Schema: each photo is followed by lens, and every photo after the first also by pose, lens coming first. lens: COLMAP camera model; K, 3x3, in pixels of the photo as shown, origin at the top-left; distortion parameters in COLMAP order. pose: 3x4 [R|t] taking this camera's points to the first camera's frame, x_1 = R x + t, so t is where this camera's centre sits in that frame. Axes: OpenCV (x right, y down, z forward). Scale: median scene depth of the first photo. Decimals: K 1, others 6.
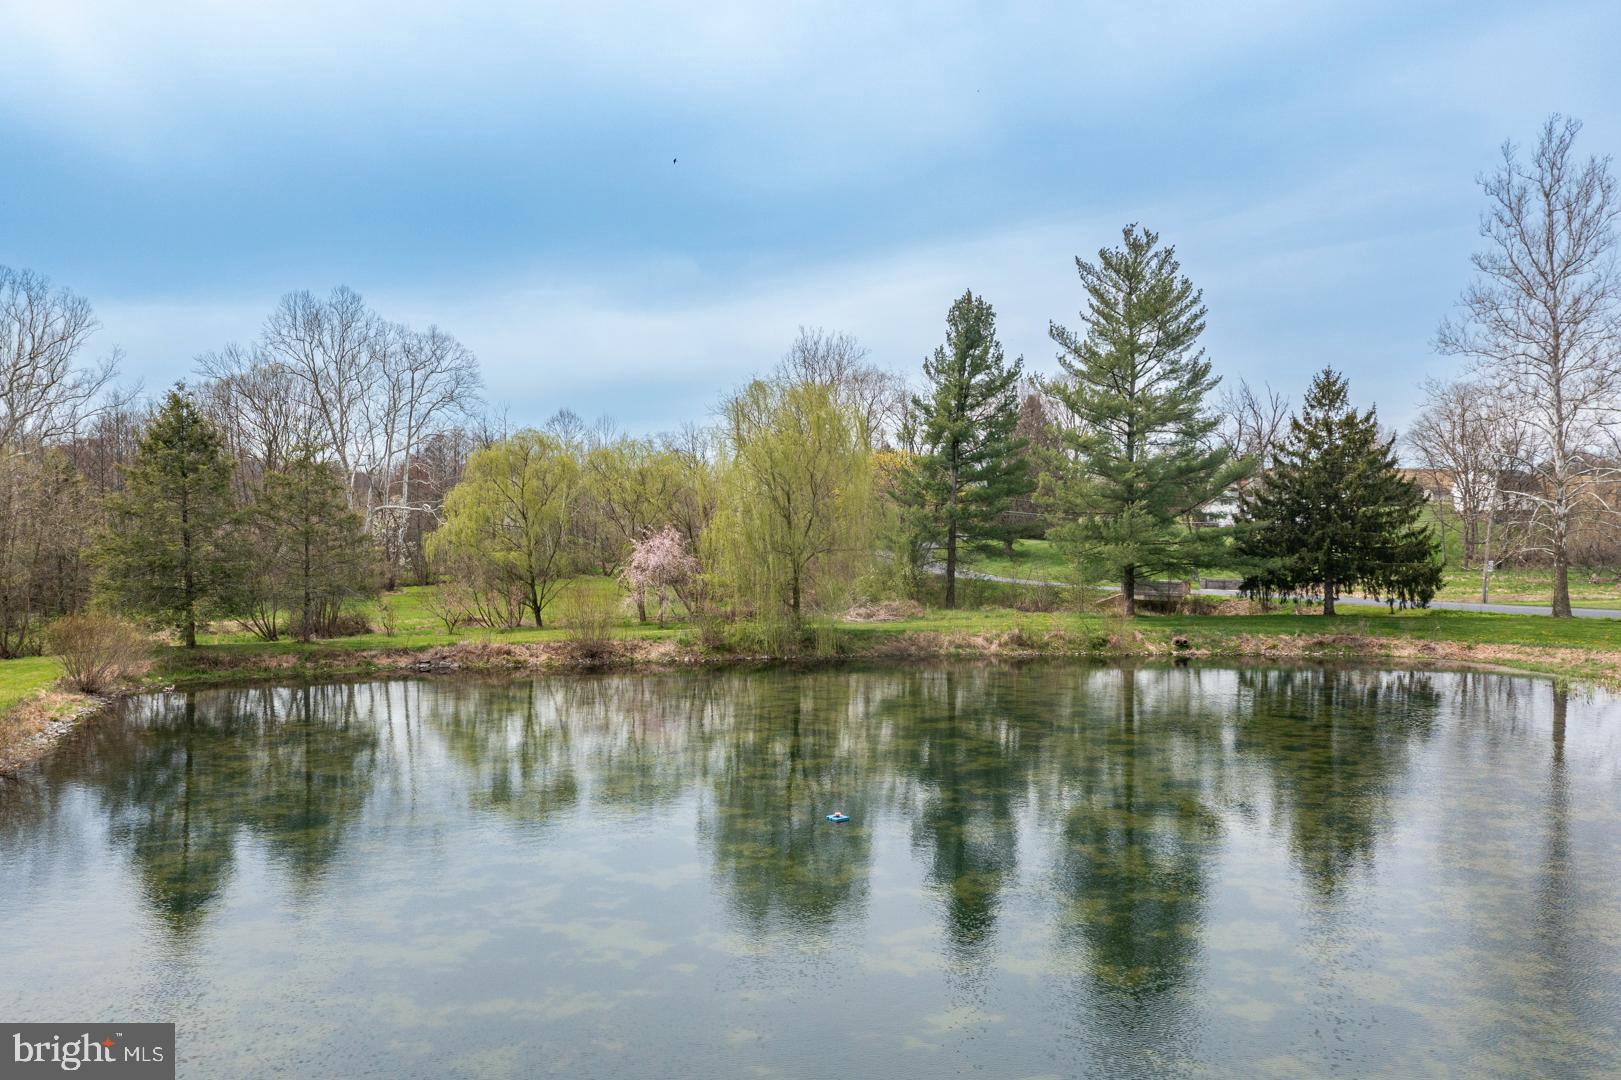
lens RADIAL K [[1314.2, 0, 810.5], [0, 1314.2, 540.0], [0, 0, 1]] dist [-0.015806, -0.001263]
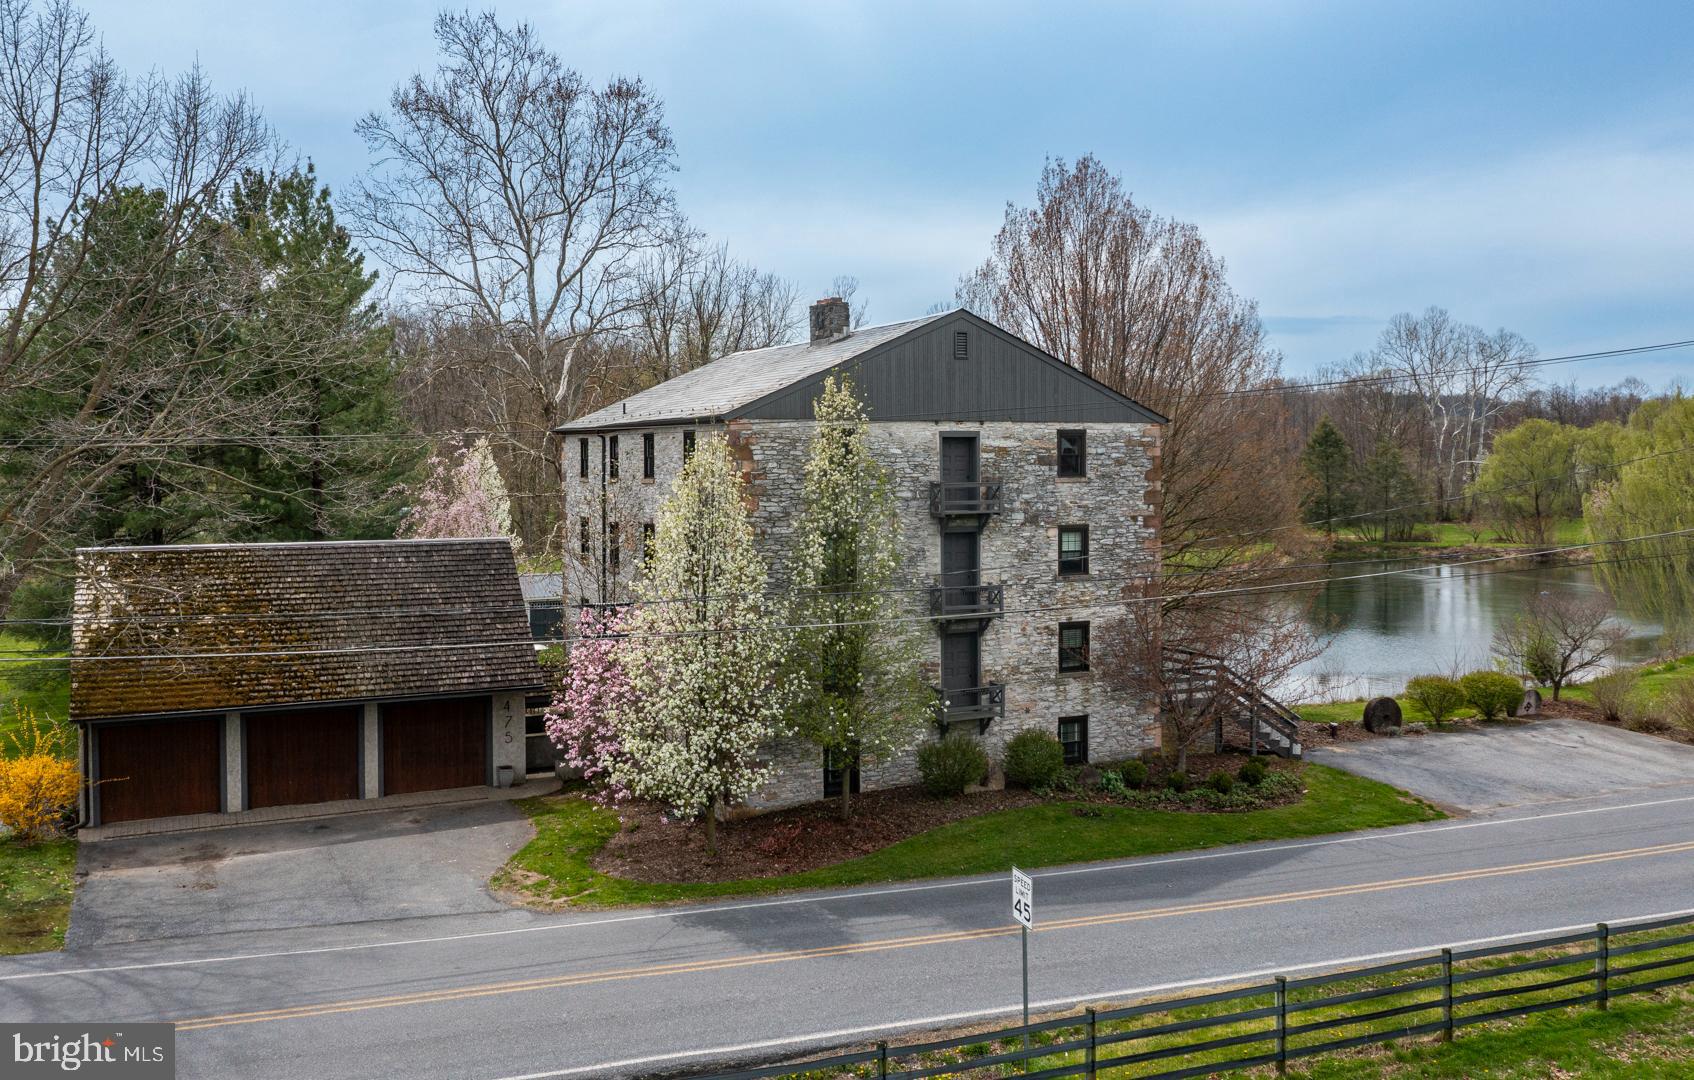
lens RADIAL K [[1418.5, 0, 847.0], [0, 1418.5, 540.0], [0, 0, 1]] dist [-0.042837, -0.001935]
pose [[0.716993, 0.026355, -0.696582, 0.358832], [0.003531, 0.999135, 0.041437, -0.010805], [0.697071, -0.032170, 0.716280, -0.759630]]
